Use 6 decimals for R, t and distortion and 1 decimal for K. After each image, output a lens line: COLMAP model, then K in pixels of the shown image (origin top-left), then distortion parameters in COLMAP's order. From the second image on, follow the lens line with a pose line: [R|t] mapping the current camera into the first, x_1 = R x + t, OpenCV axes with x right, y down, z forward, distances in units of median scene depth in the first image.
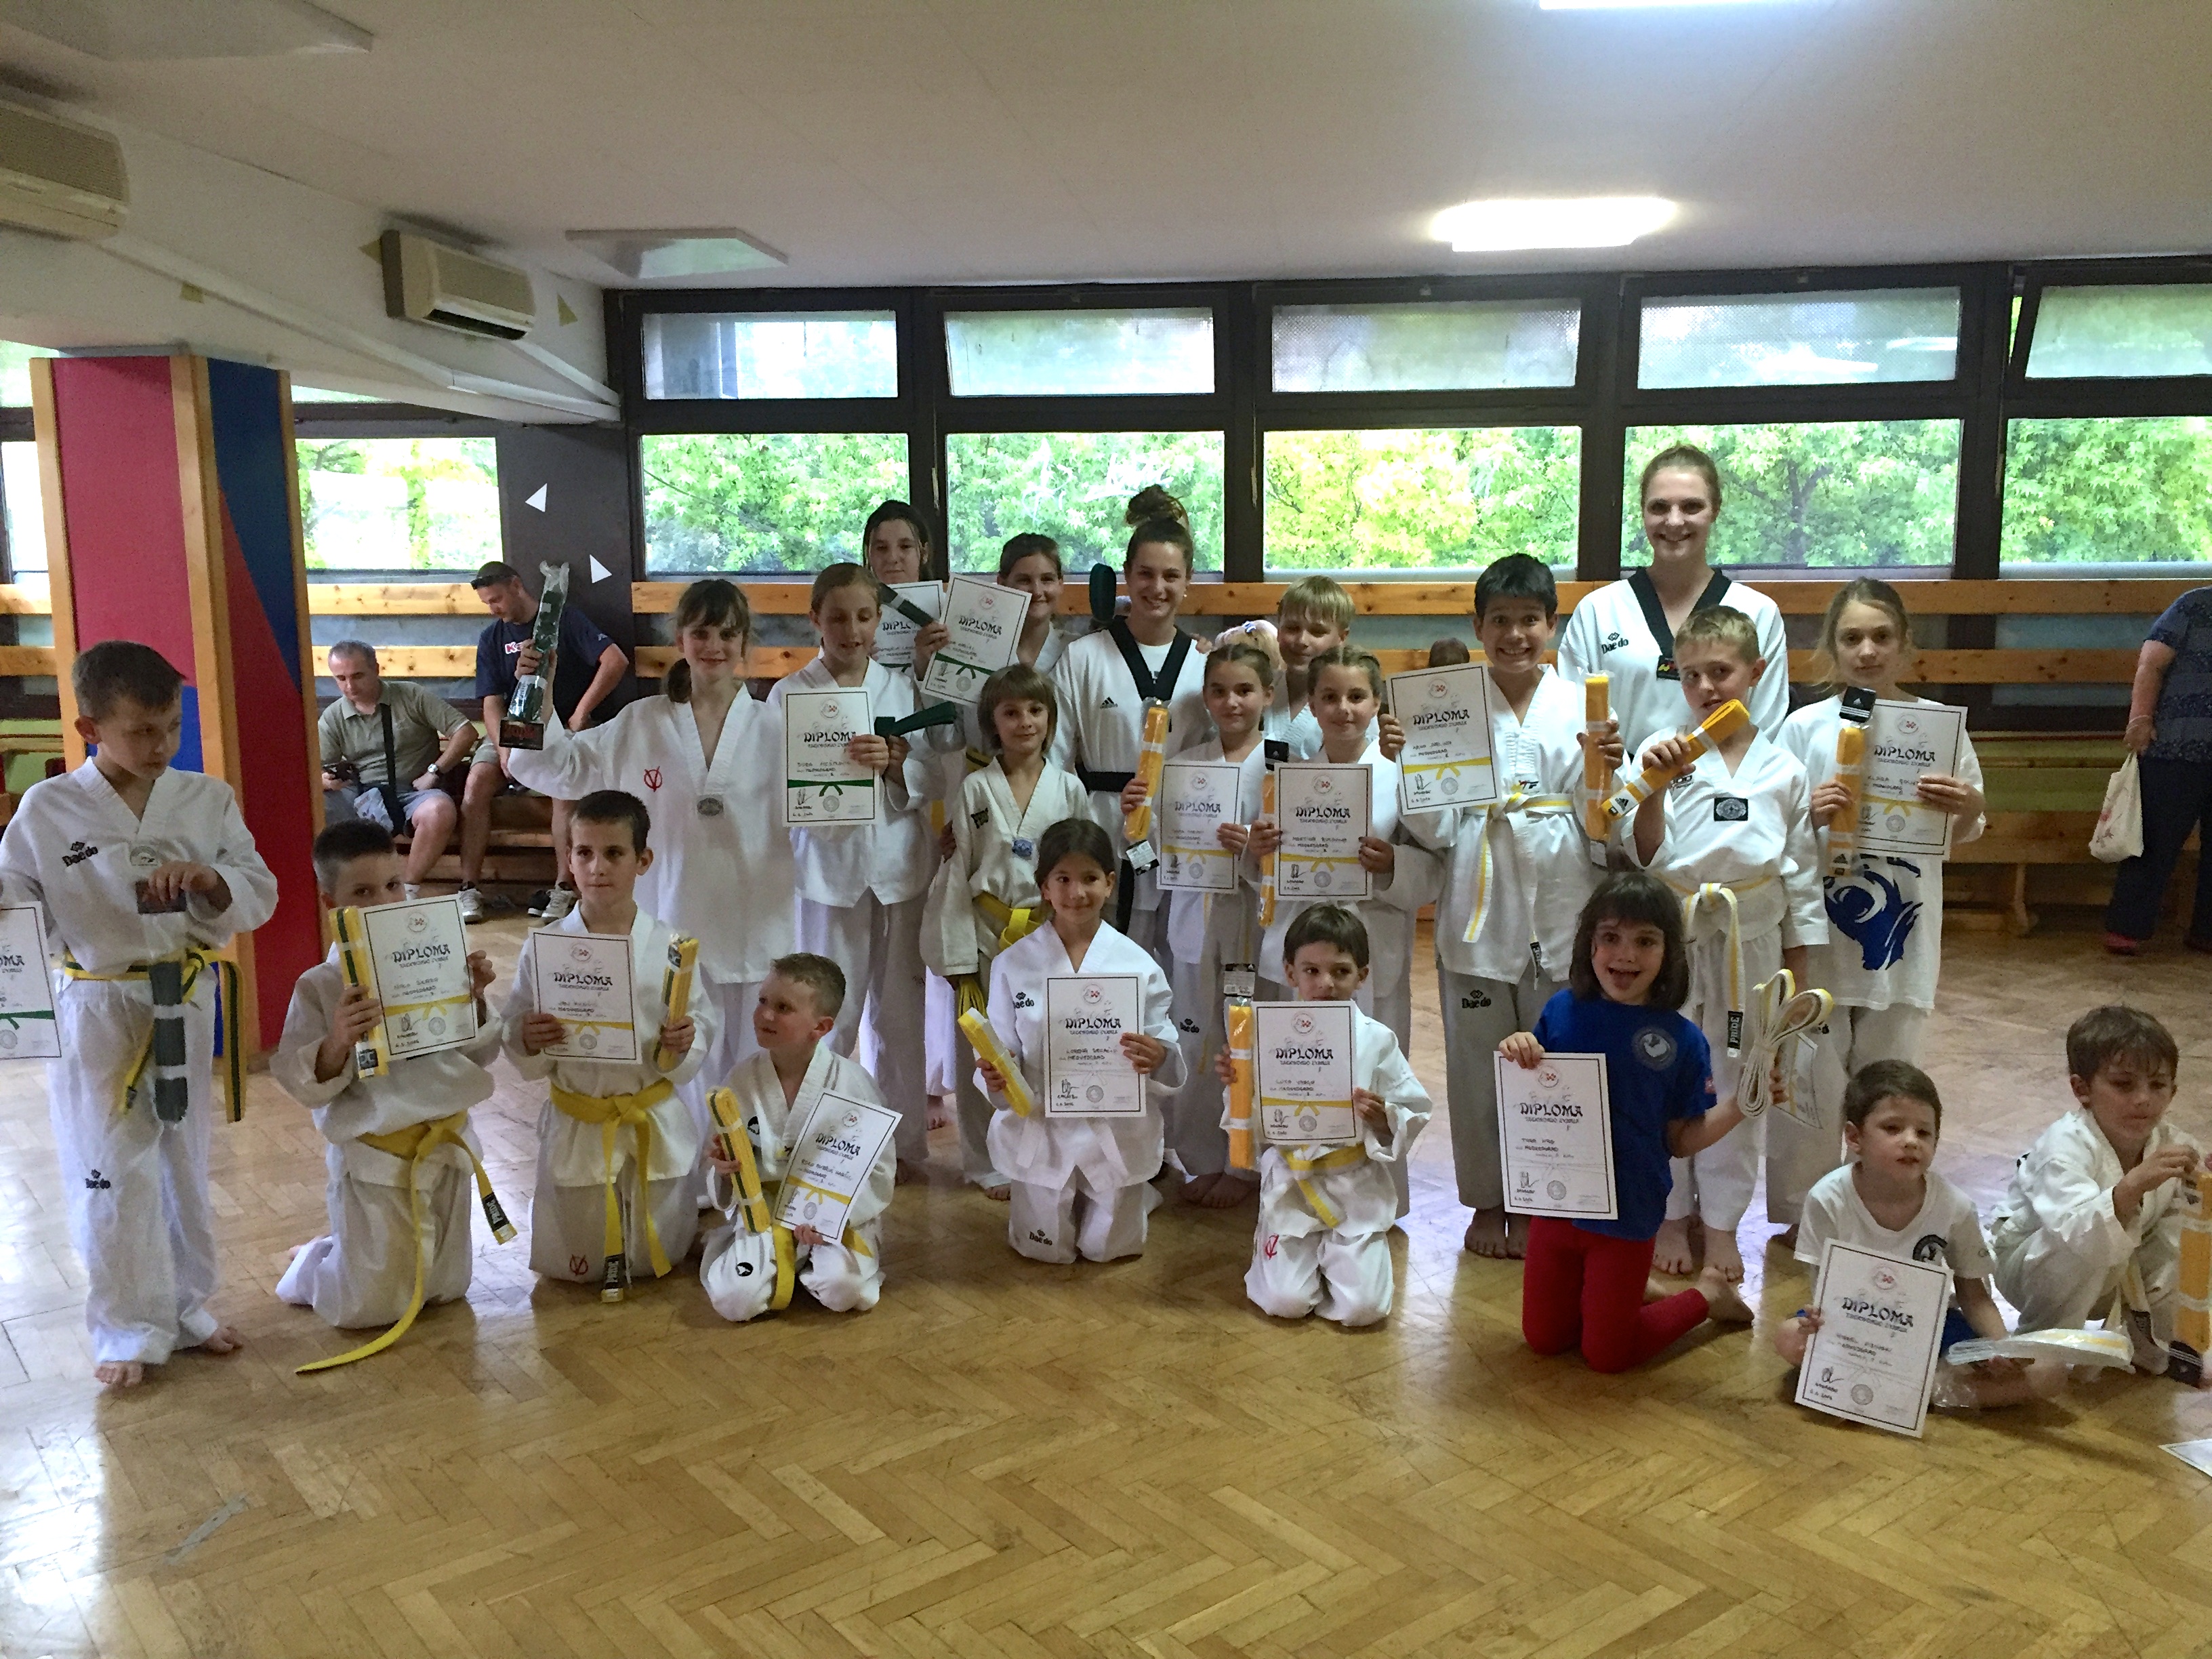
lens RADIAL K [[1865.8, 0, 1106.0], [0, 1865.8, 829.5], [0, 0, 1]] dist [0.074151, -0.095693]
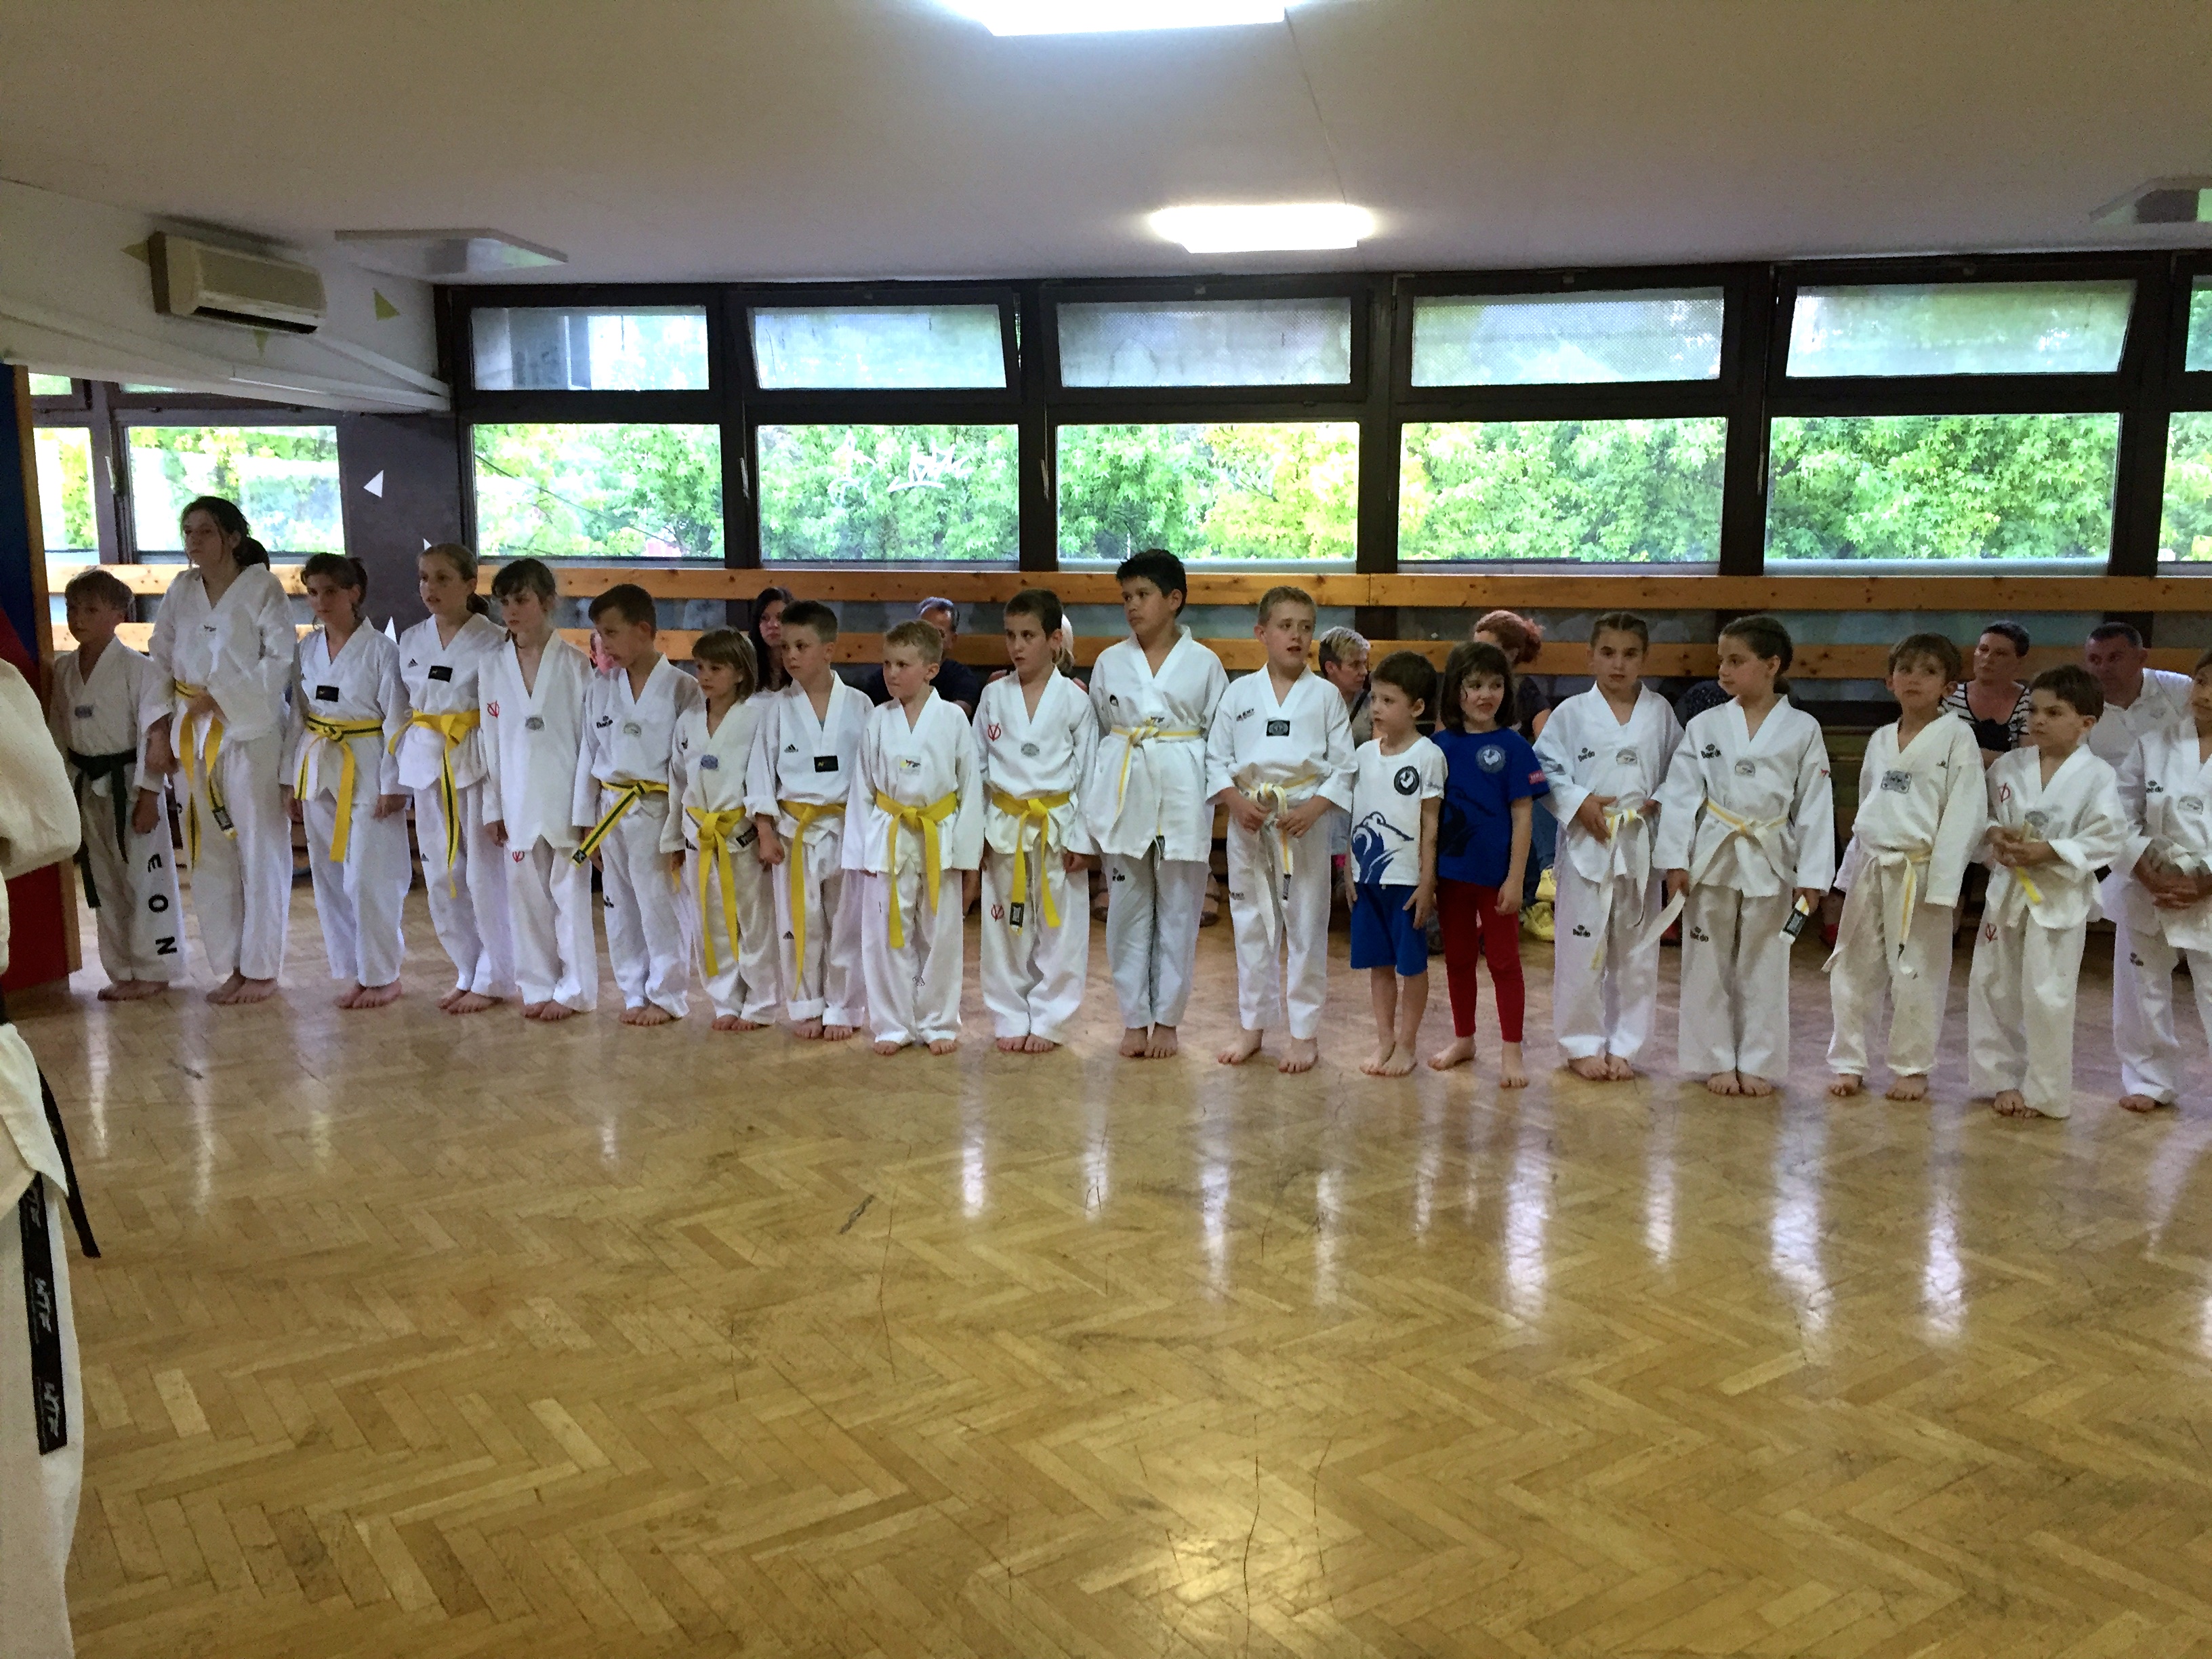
lens RADIAL K [[1844.9, 0, 1106.0], [0, 1844.9, 829.5], [0, 0, 1]] dist [0.072696, -0.103744]
pose [[0.998796, 0.014515, -0.046867, 0.160510], [-0.014133, 0.999864, 0.008475, 0.002279], [0.046984, -0.007803, 0.998865, -0.023128]]
